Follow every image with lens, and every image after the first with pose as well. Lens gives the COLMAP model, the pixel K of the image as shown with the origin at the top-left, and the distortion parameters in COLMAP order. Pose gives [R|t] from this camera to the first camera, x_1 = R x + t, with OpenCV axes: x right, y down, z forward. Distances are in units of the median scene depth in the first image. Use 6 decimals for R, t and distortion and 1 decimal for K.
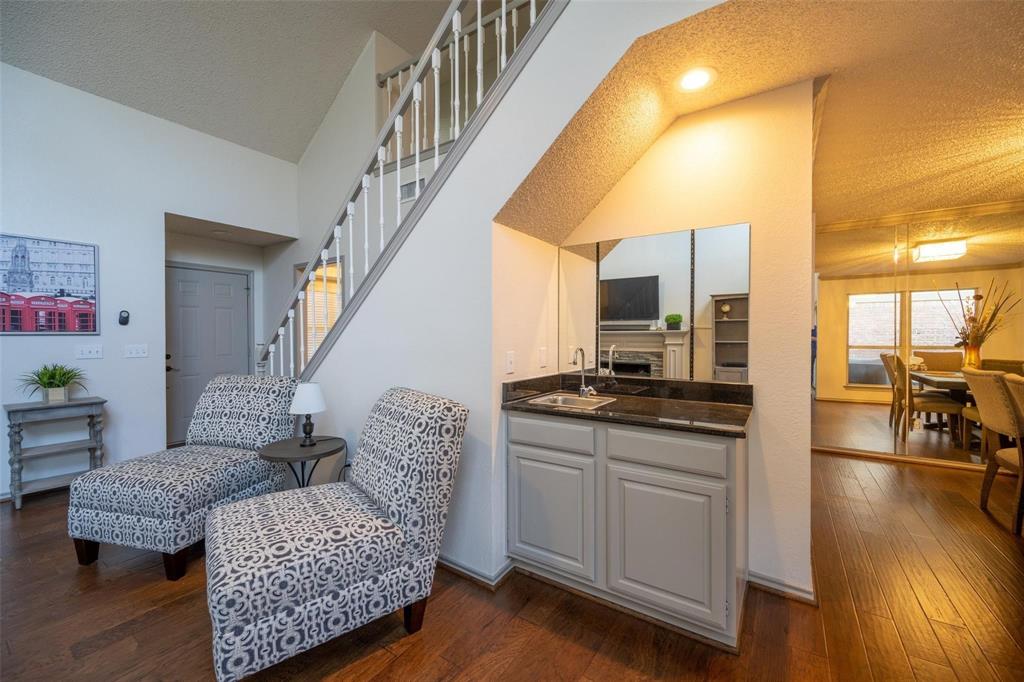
lens RADIAL K [[414.1, 0, 517.0], [0, 414.1, 339.8], [0, 0, 1]] dist [-0.000515, 0.000176]
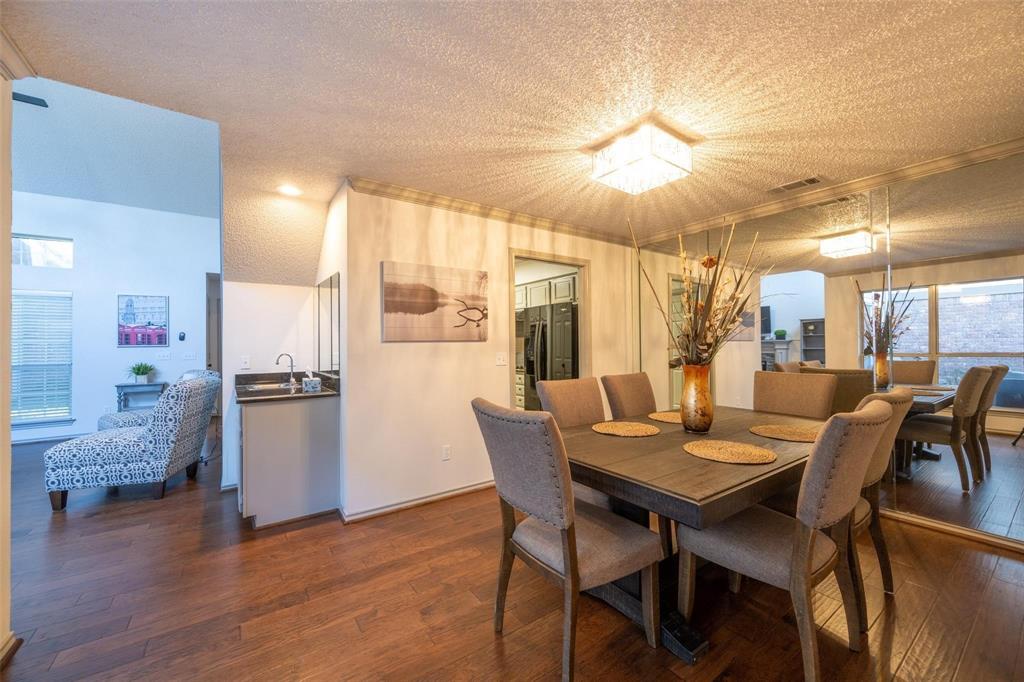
lens RADIAL K [[414.1, 0, 517.0], [0, 414.1, 339.8], [0, 0, 1]] dist [-0.000515, 0.000176]
pose [[0.932382, -0.010171, -0.361332, 0.818500], [0.003486, 0.999811, -0.019147, -0.001215], [0.361459, 0.016593, 0.932240, -0.087267]]
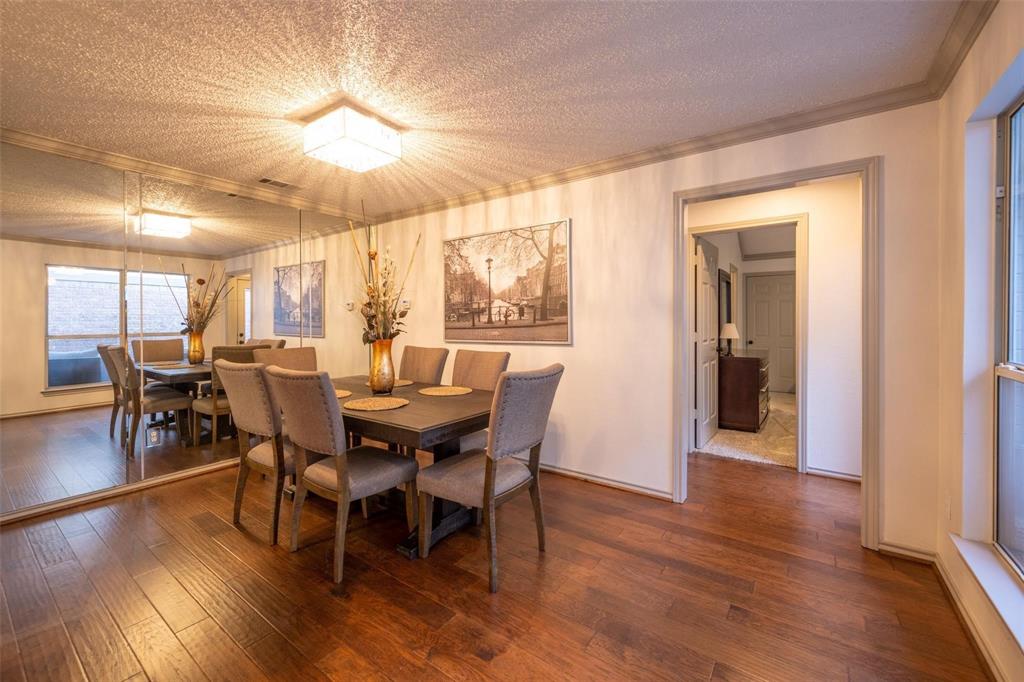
lens RADIAL K [[409.1, 0, 515.4], [0, 409.1, 323.4], [0, 0, 1]] dist [-0.026509, 0.000083]
pose [[0.021092, -0.000374, 0.999777, 0.208295], [0.006949, 0.999976, 0.000228, -0.000586], [-0.999753, 0.006943, 0.021094, 0.270084]]
